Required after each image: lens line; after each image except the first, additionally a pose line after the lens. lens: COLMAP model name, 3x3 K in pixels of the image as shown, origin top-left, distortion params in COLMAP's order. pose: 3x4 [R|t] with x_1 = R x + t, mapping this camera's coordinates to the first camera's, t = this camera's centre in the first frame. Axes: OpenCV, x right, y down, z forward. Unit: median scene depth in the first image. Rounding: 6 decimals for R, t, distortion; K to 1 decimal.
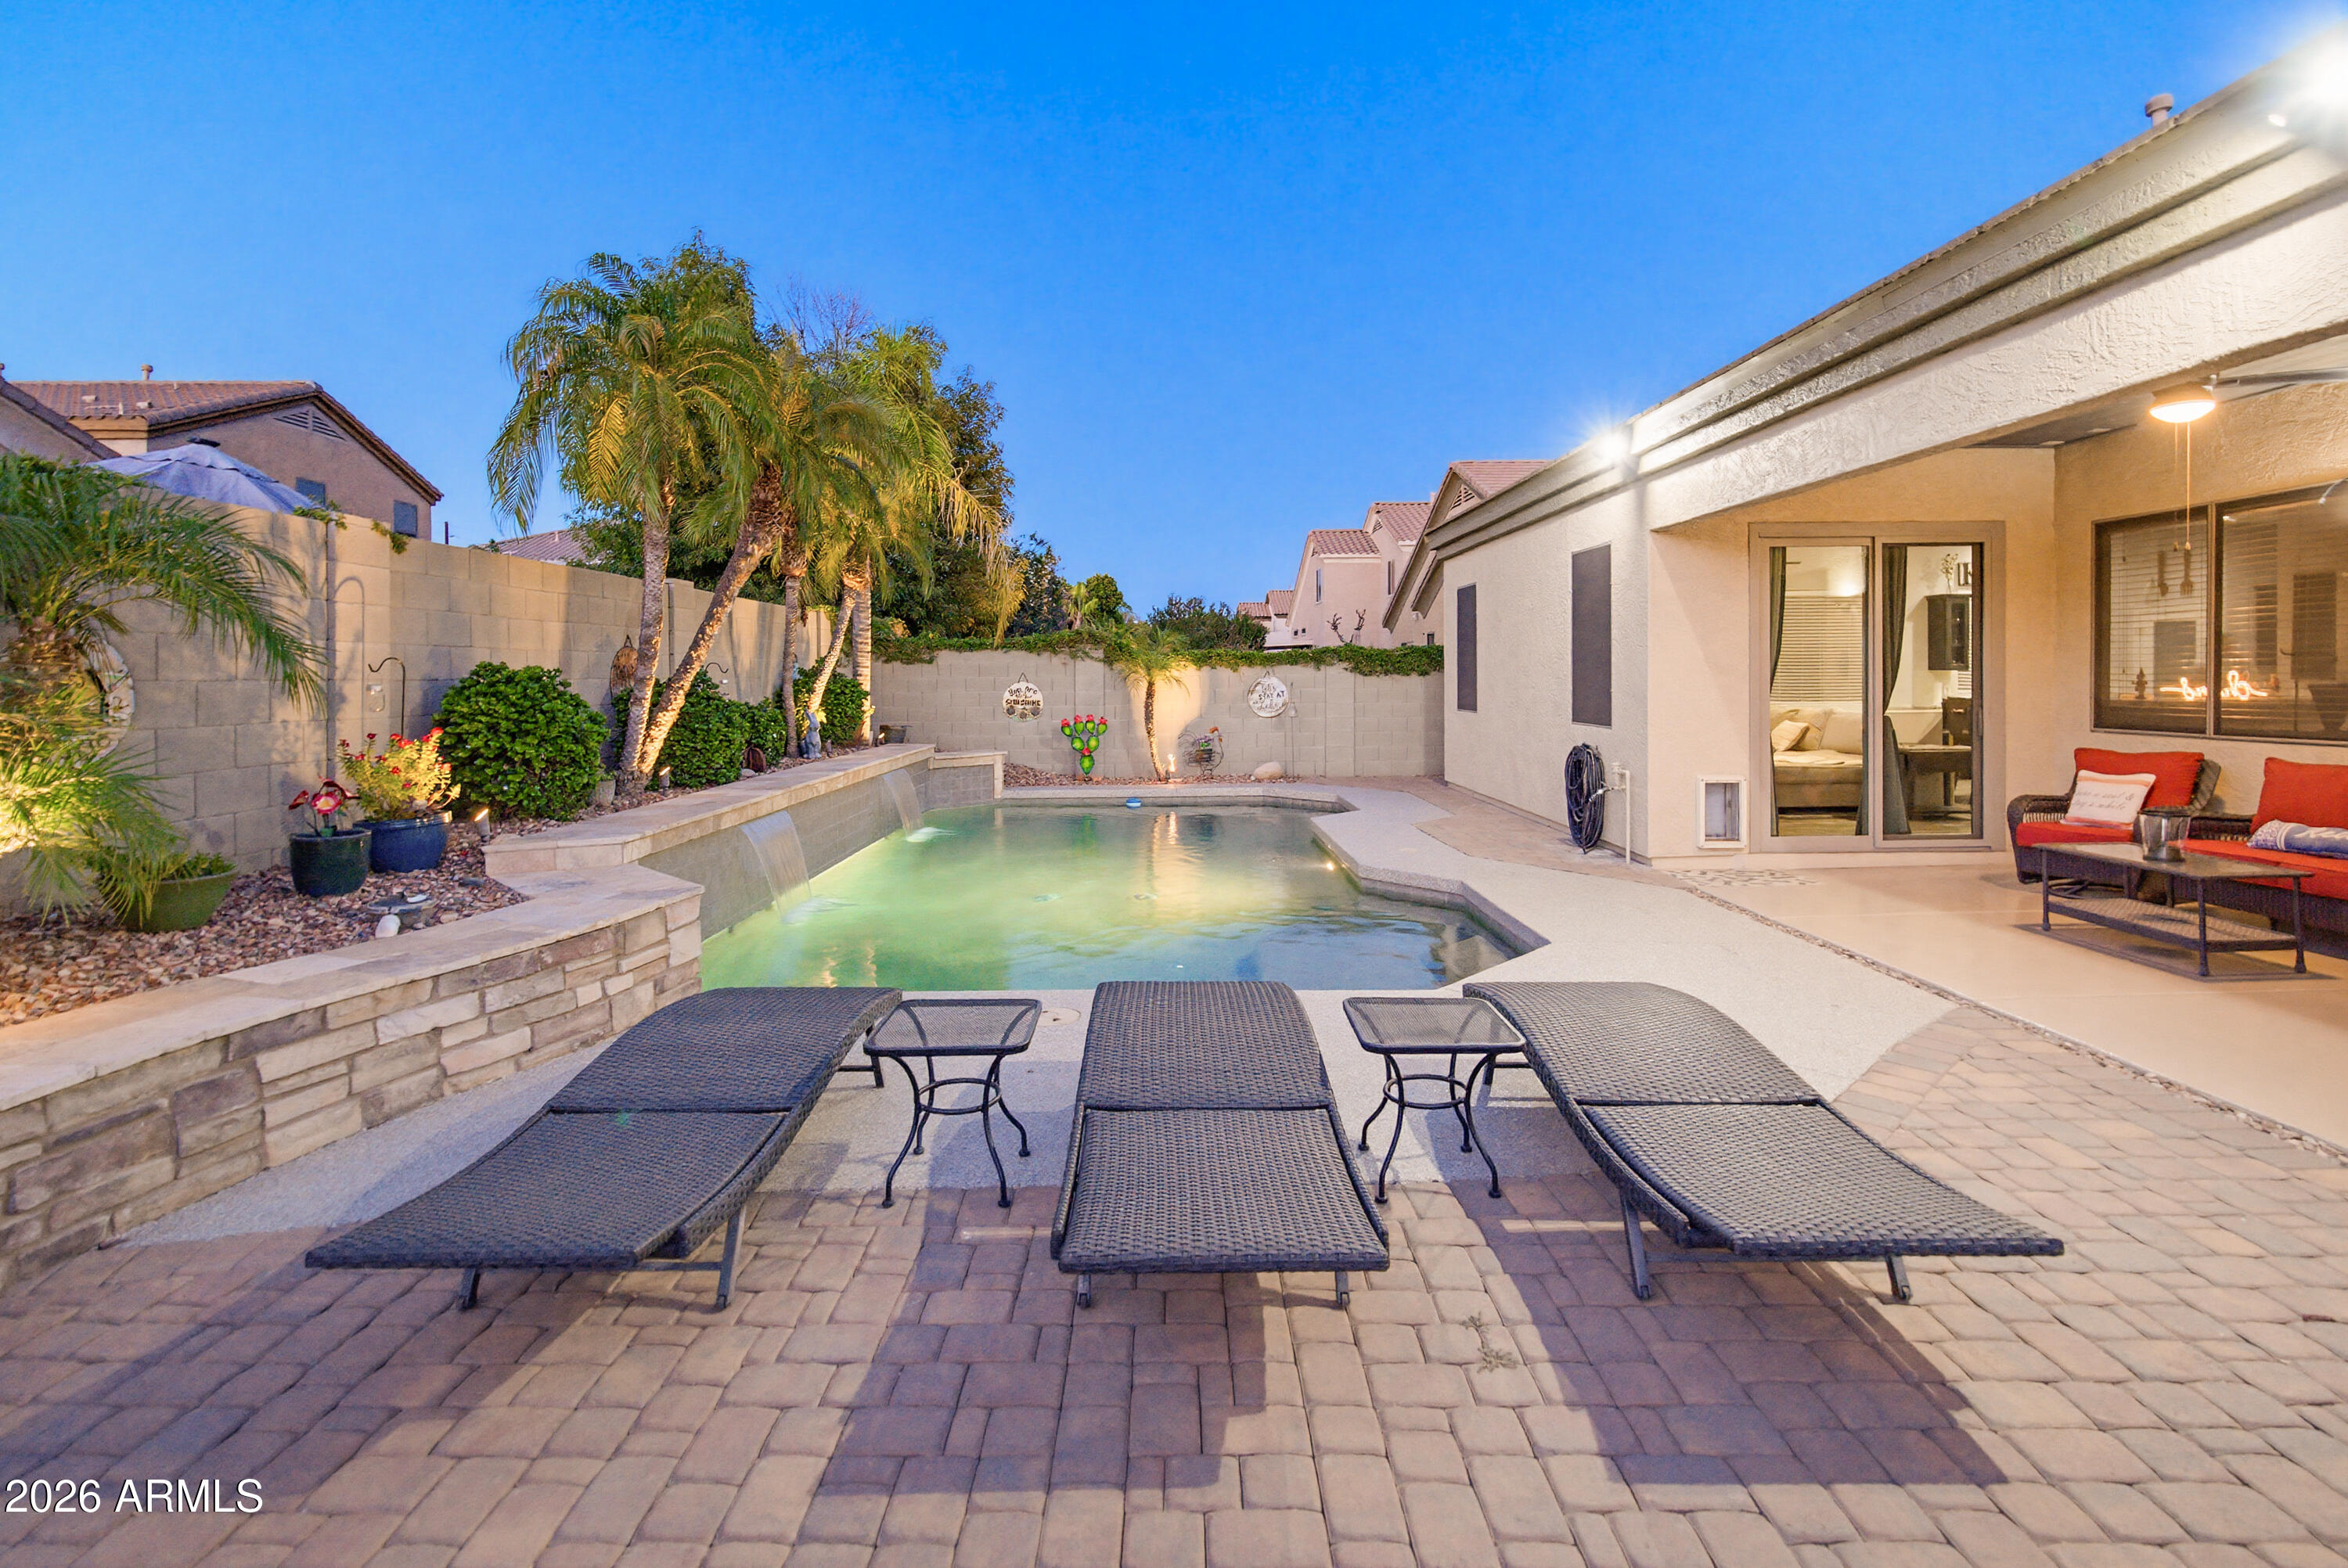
lens RADIAL K [[1074.9, 0, 1157.9], [0, 1074.9, 687.3], [0, 0, 1]] dist [-0.000364, 0.000321]
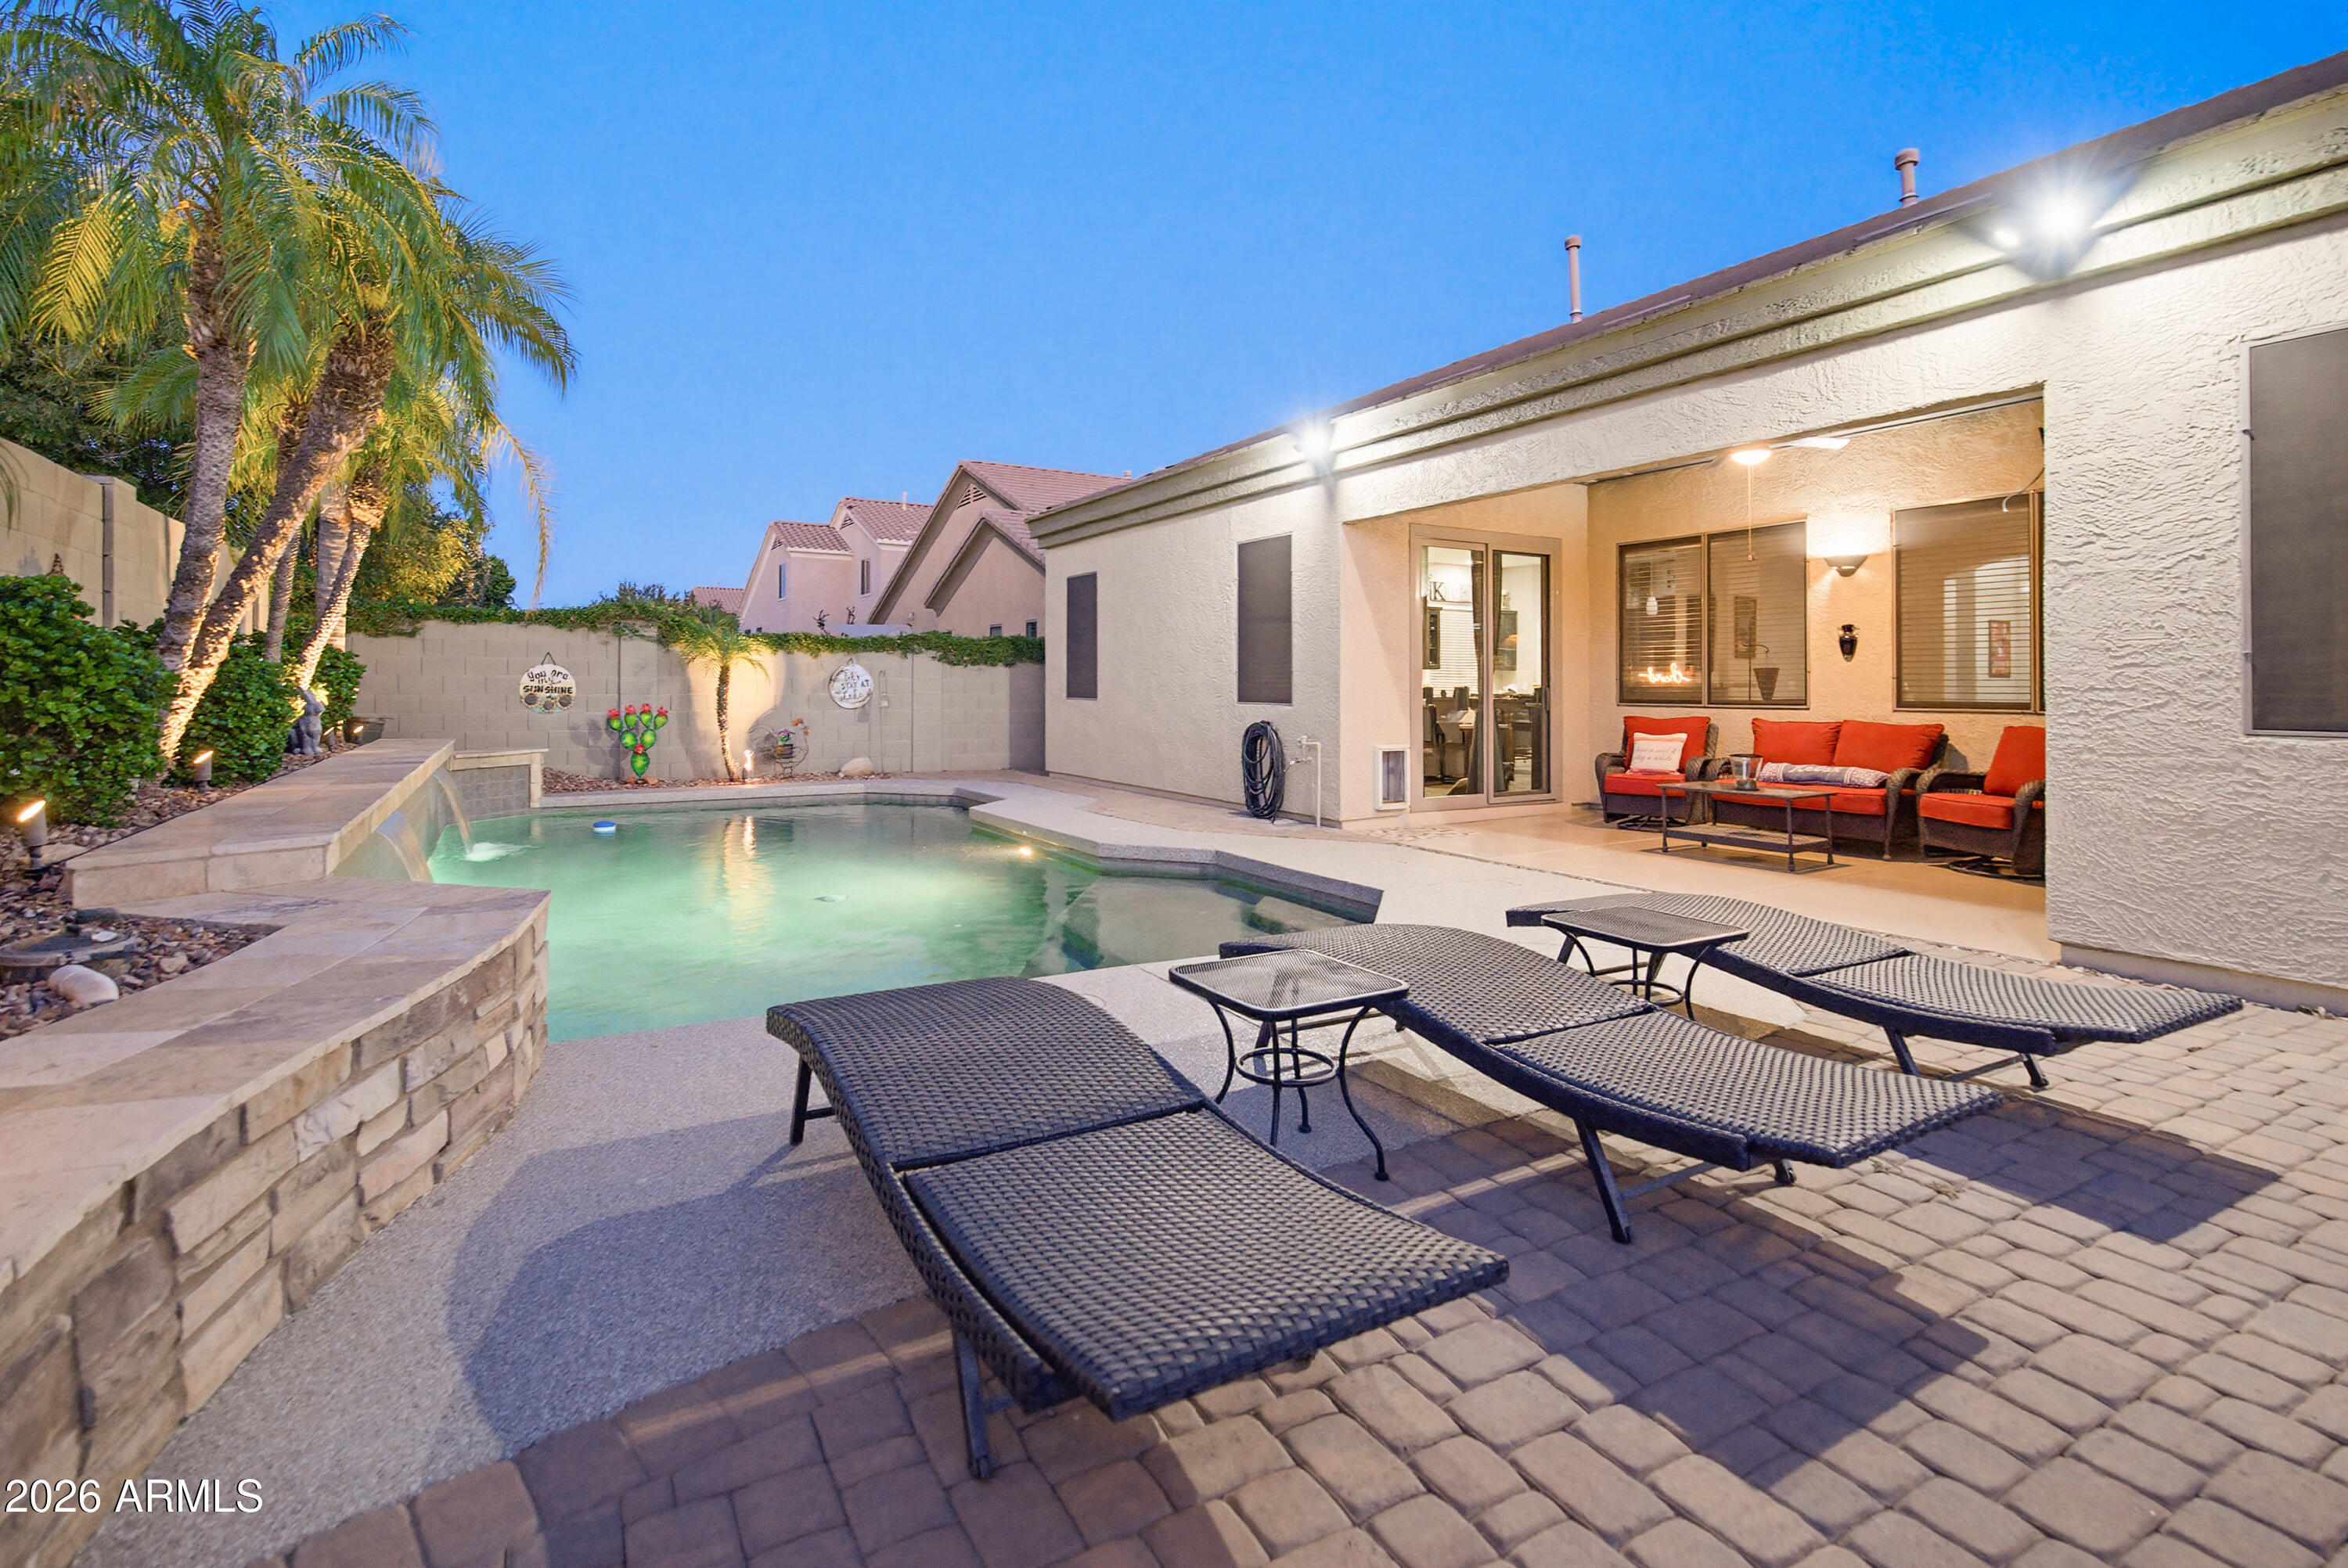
lens RADIAL K [[1103.8, 0, 1135.0], [0, 1103.8, 689.9], [0, 0, 1]] dist [-0.003307, 0.000276]
pose [[0.871173, 0.010922, 0.490855, -0.279045], [-0.006608, 0.999923, -0.010520, 0.038234], [-0.490932, 0.005922, 0.871178, 0.122017]]
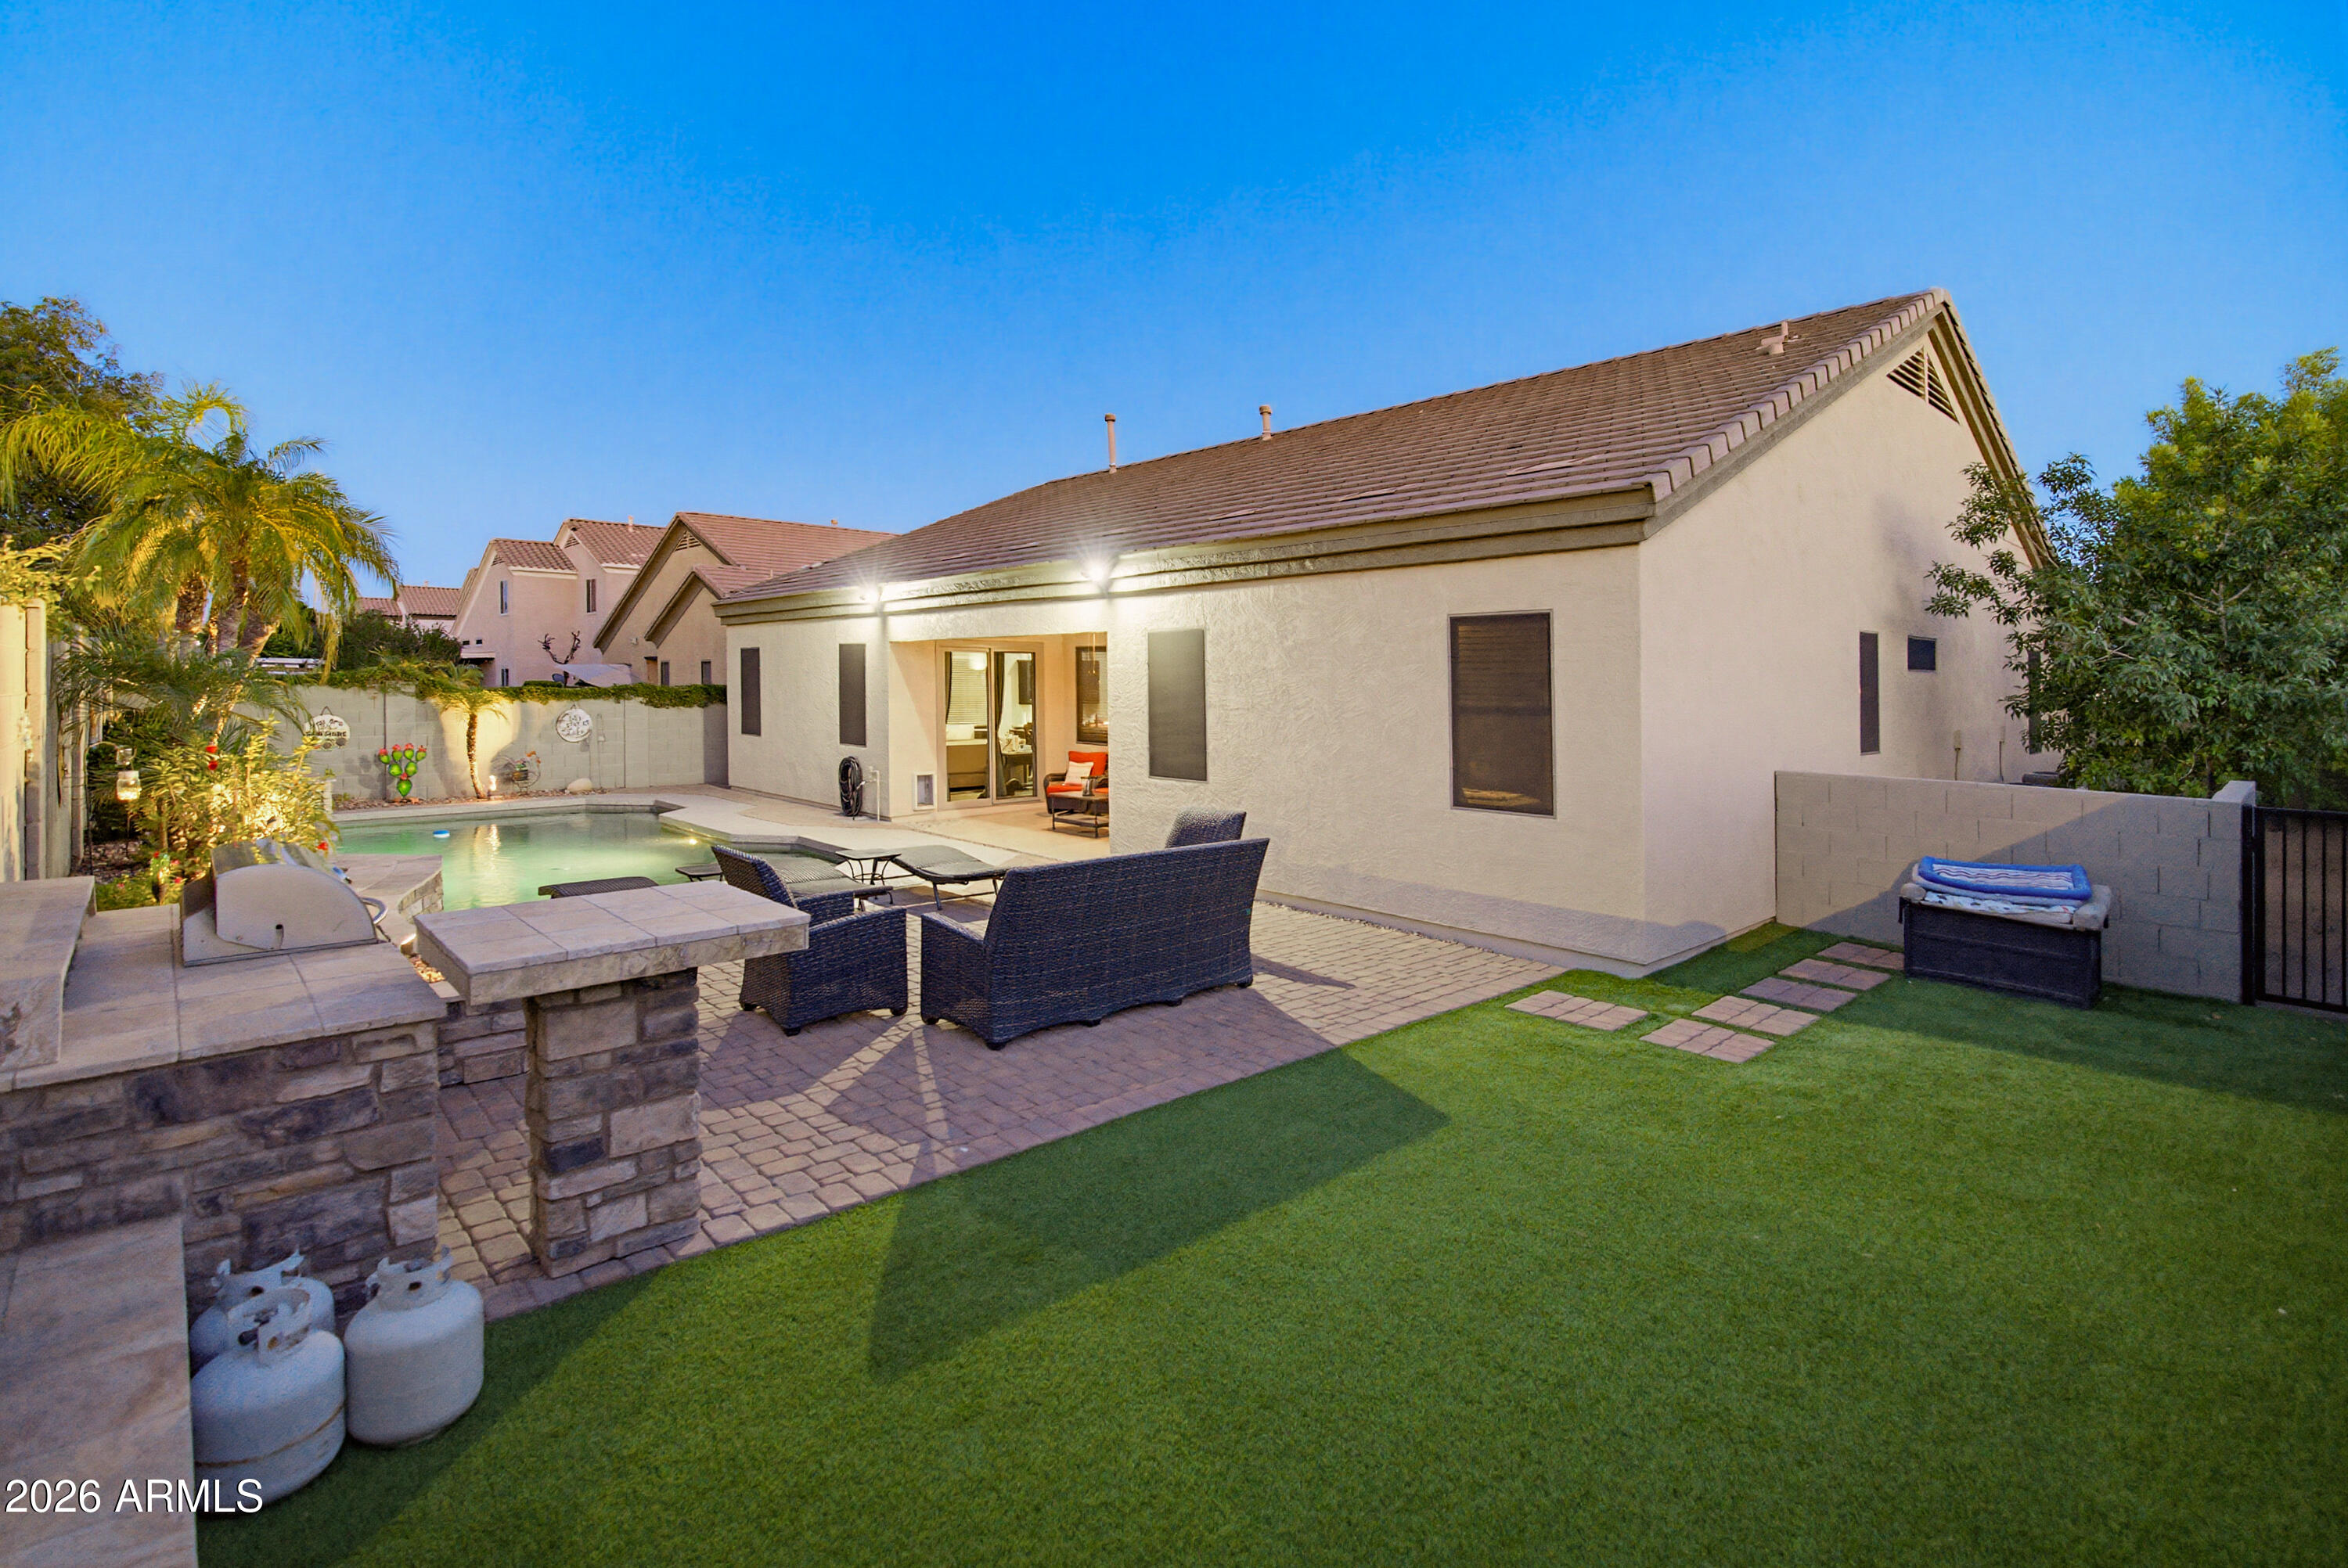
lens RADIAL K [[1106.1, 0, 1155.7], [0, 1106.1, 711.8], [0, 0, 1]] dist [-0.002942, -0.000223]
pose [[0.737717, -0.006847, 0.675075, -0.489635], [-0.004790, 0.999870, 0.015376, -0.054370], [-0.675093, -0.014576, 0.737589, -0.710219]]
